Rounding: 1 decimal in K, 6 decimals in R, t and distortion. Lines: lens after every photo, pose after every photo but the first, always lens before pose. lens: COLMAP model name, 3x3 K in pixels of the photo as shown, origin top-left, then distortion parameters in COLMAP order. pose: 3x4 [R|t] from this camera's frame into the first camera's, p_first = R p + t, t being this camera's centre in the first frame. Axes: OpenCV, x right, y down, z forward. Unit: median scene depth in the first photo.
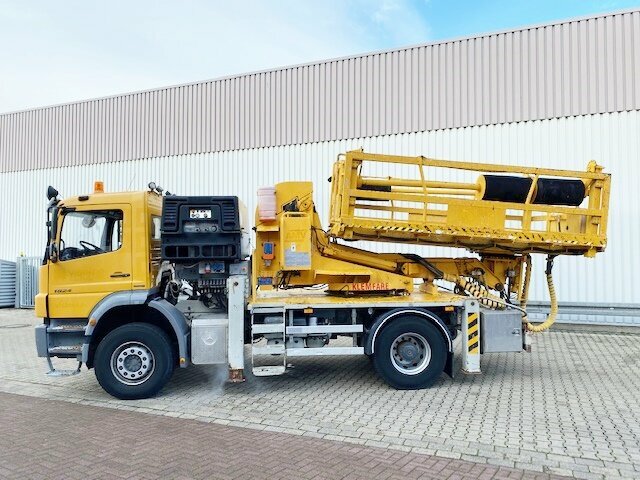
lens RADIAL K [[490.9, 0, 317.7], [0, 490.9, 237.2], [0, 0, 1]] dist [0.008081, -0.004183]
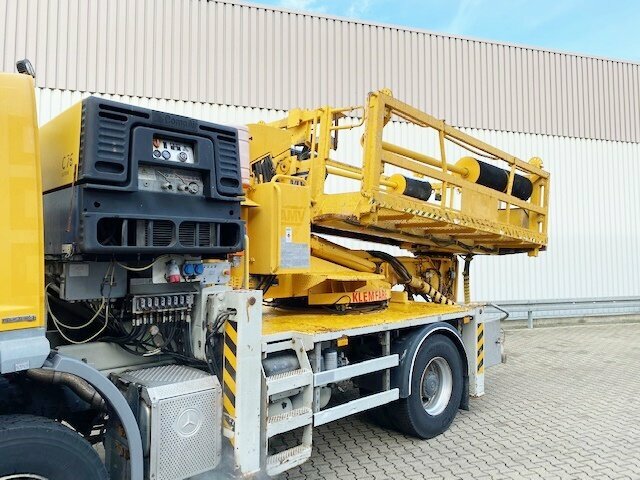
lens RADIAL K [[490.9, 0, 317.7], [0, 490.9, 237.2], [0, 0, 1]] dist [0.008081, -0.004183]
pose [[0.766858, 0.033566, 0.640939, -0.422638], [-0.022290, 0.999422, -0.025670, 0.039740], [-0.641430, 0.005399, 0.767163, 0.558020]]
